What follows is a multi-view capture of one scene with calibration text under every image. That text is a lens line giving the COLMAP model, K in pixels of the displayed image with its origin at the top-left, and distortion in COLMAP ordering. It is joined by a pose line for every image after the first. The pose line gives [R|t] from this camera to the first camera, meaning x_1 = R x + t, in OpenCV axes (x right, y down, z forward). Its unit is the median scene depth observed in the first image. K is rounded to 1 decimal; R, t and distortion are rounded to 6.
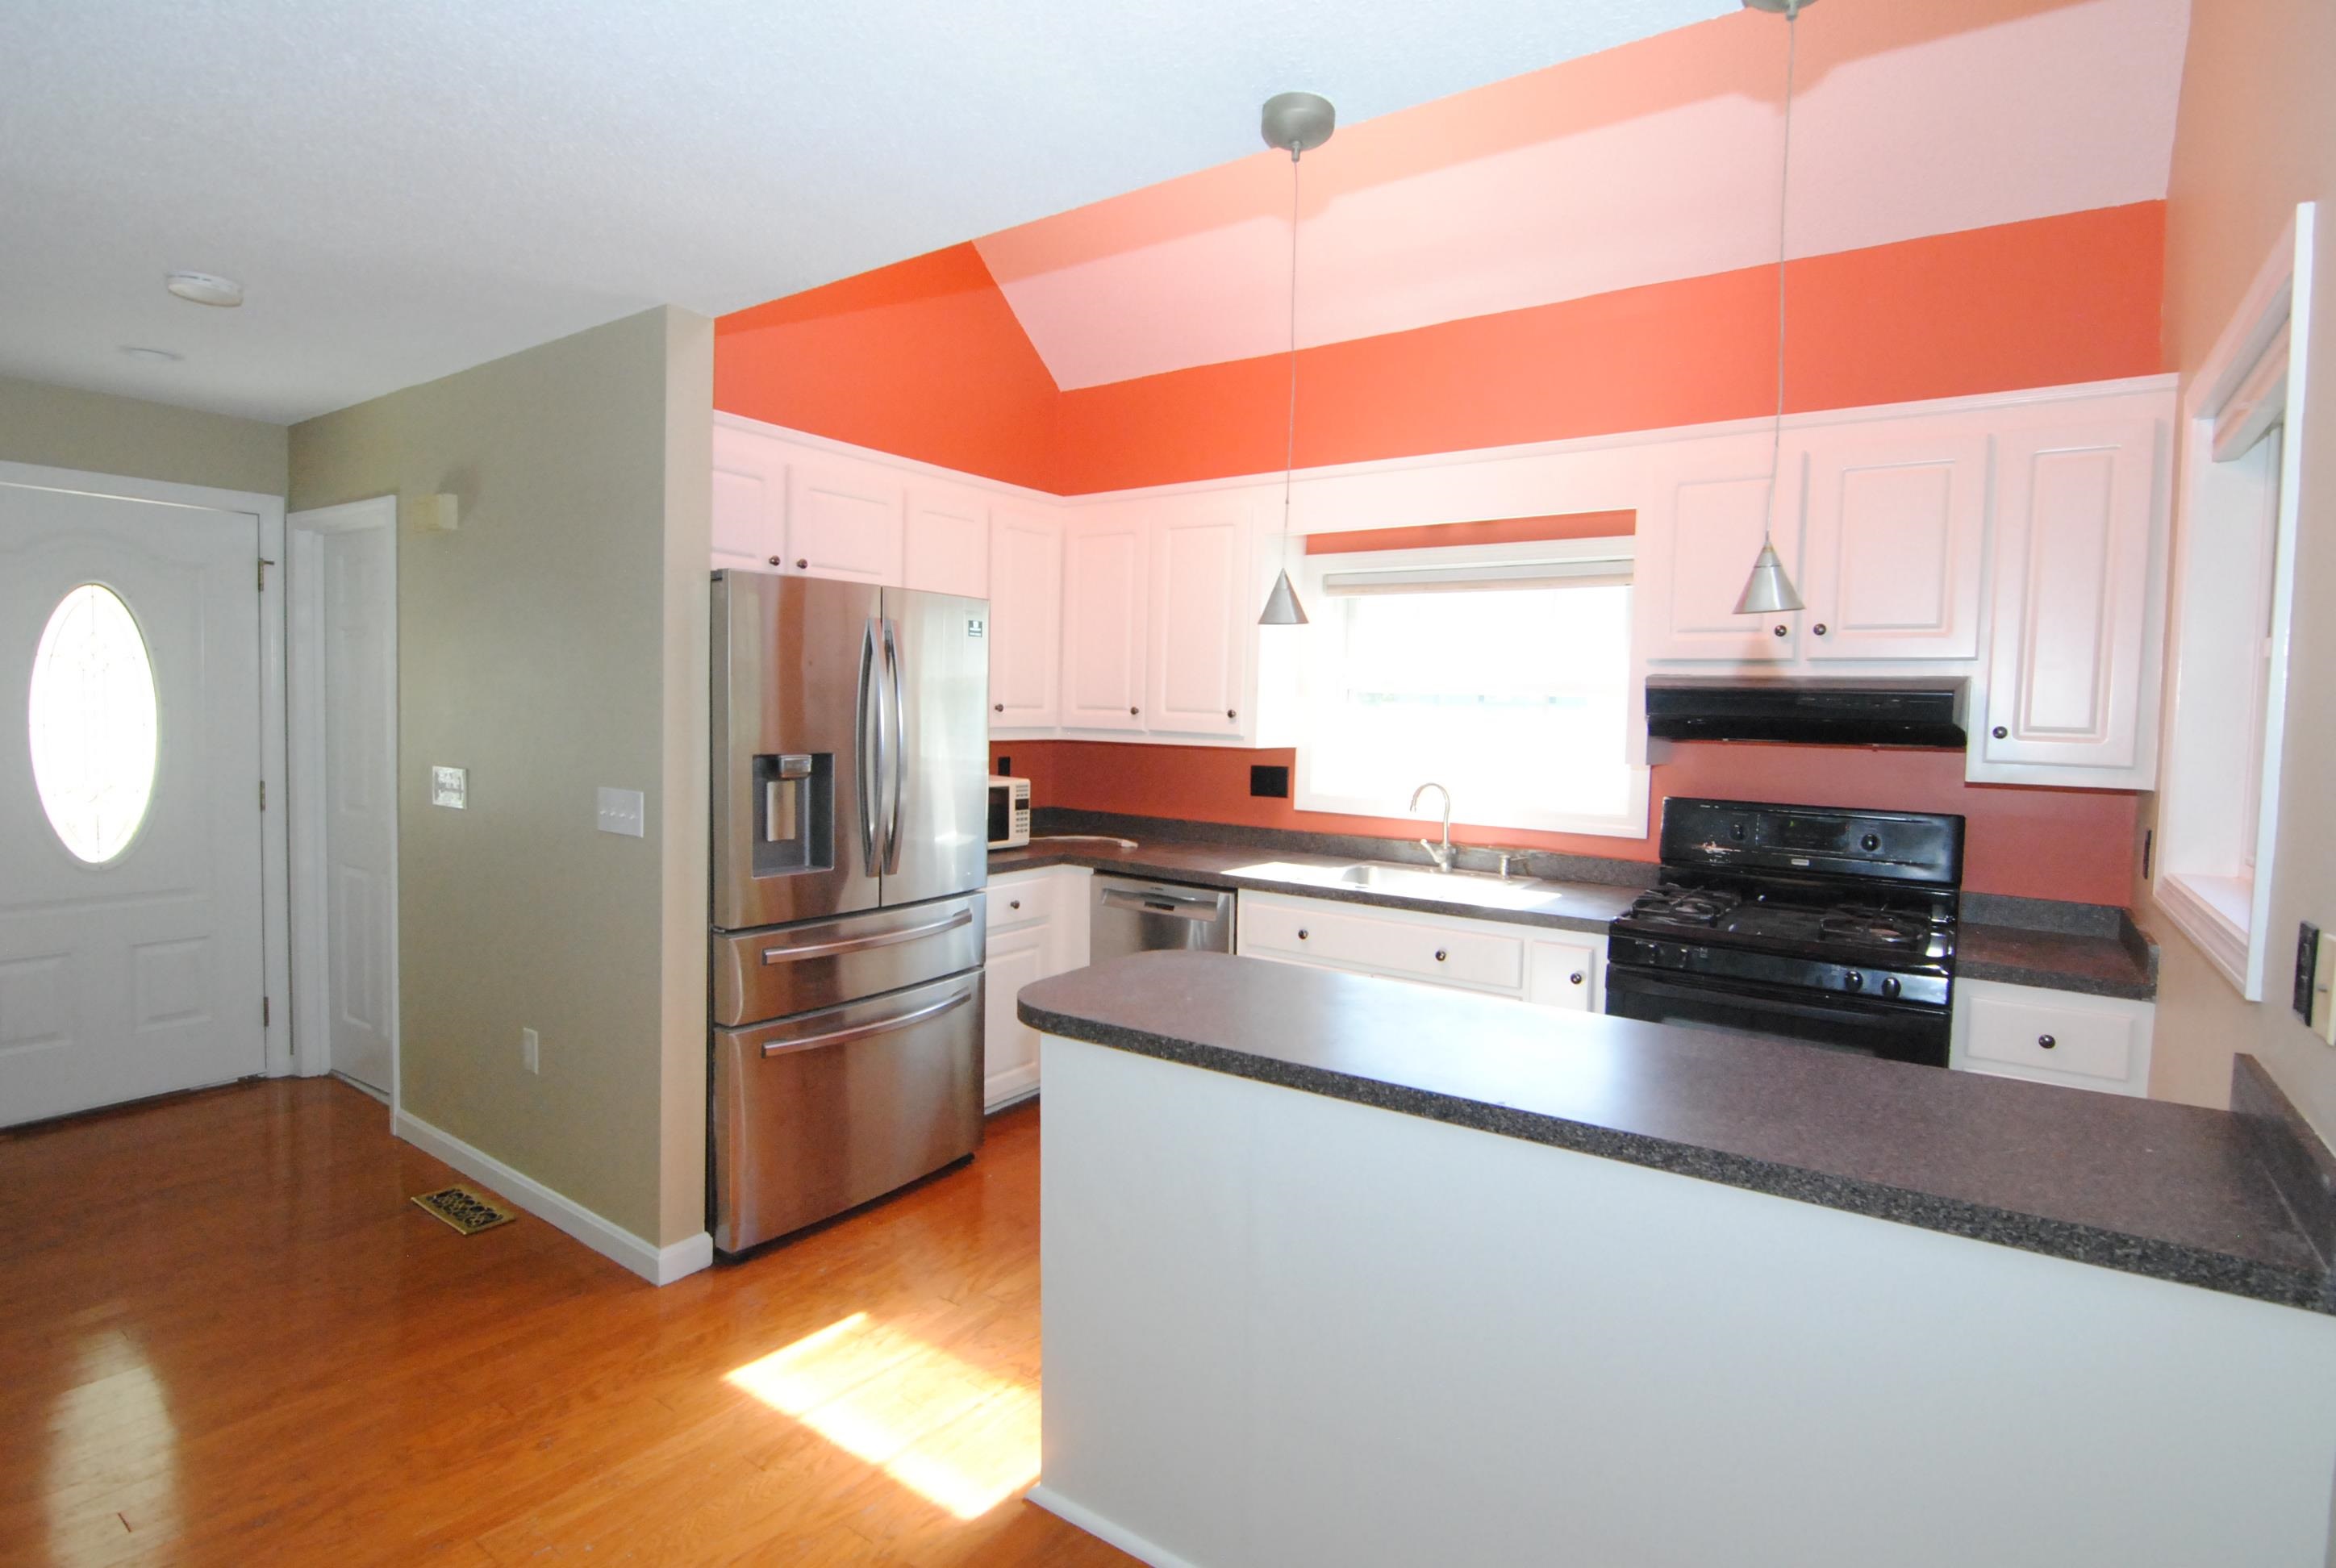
lens RADIAL K [[1154.2, 0, 1168.0], [0, 1154.2, 784.0], [0, 0, 1]] dist [-0.001256, -0.000231]
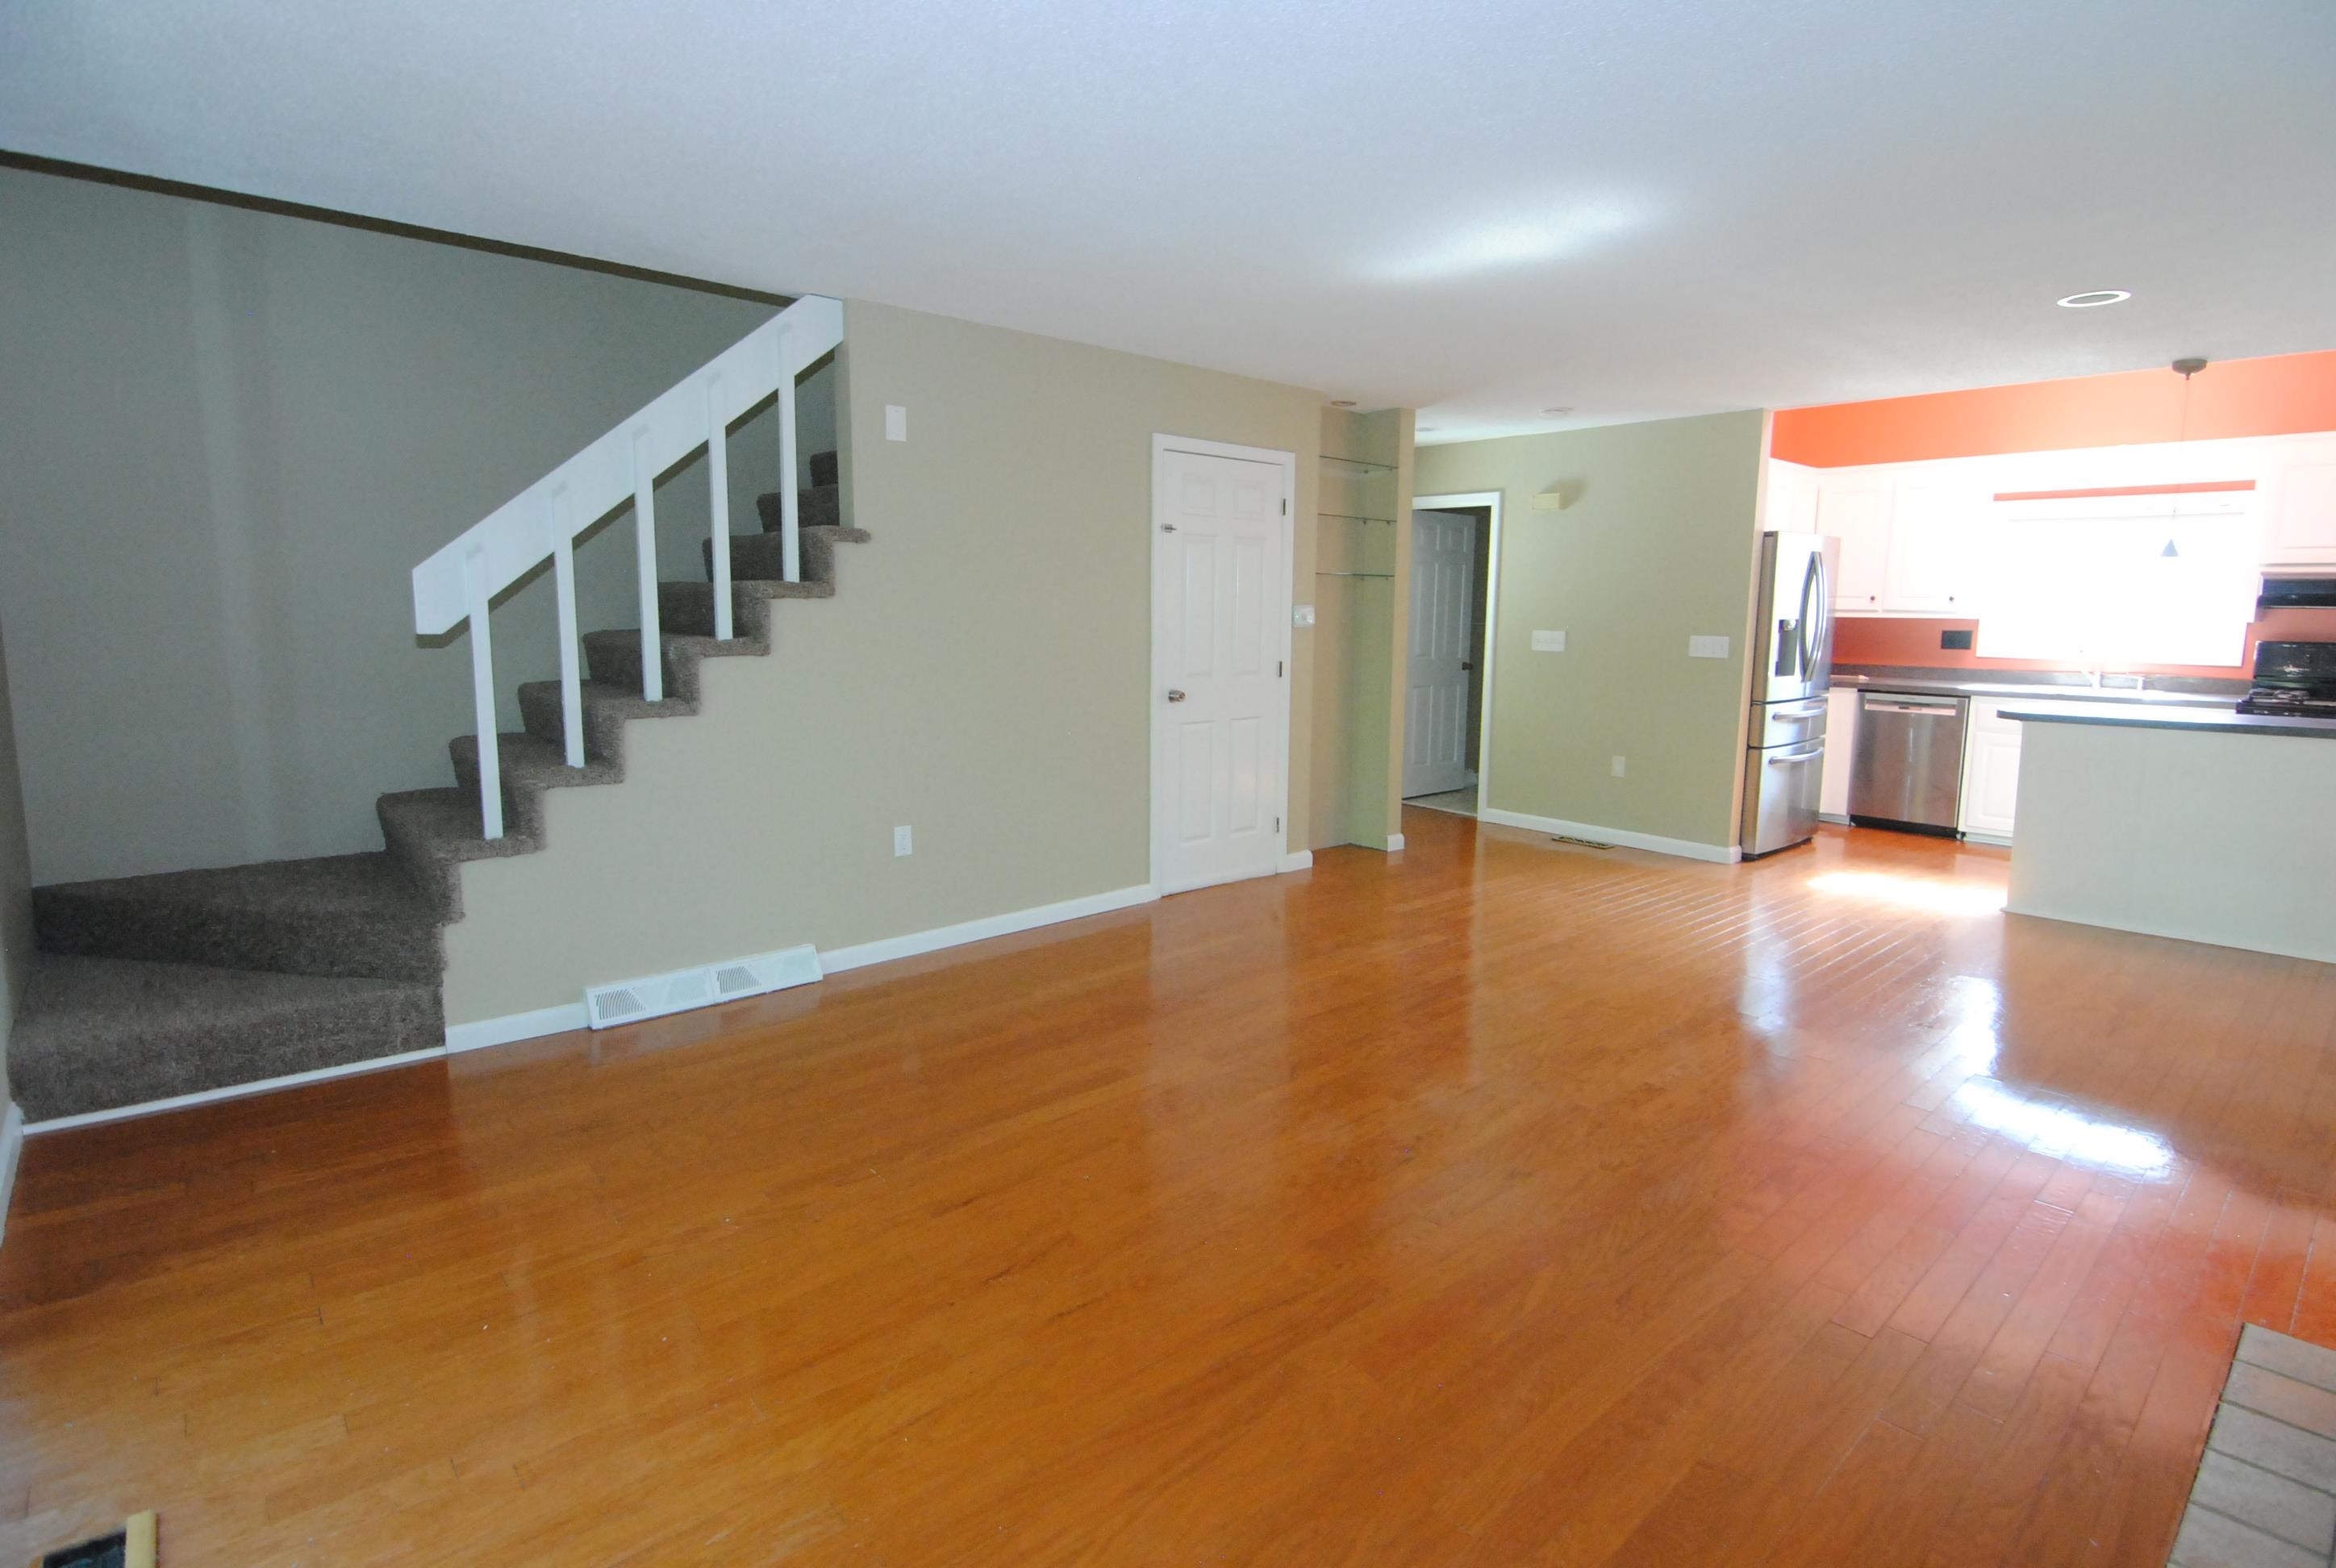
lens RADIAL K [[1164.3, 0, 1178.9], [0, 1164.3, 774.2], [0, 0, 1]] dist [-0.001396, -0.000166]
pose [[0.977842, 0.016145, -0.208720, -0.818528], [-0.000634, 0.997246, 0.074169, 0.083848], [0.209343, -0.072393, 0.975159, -1.107340]]
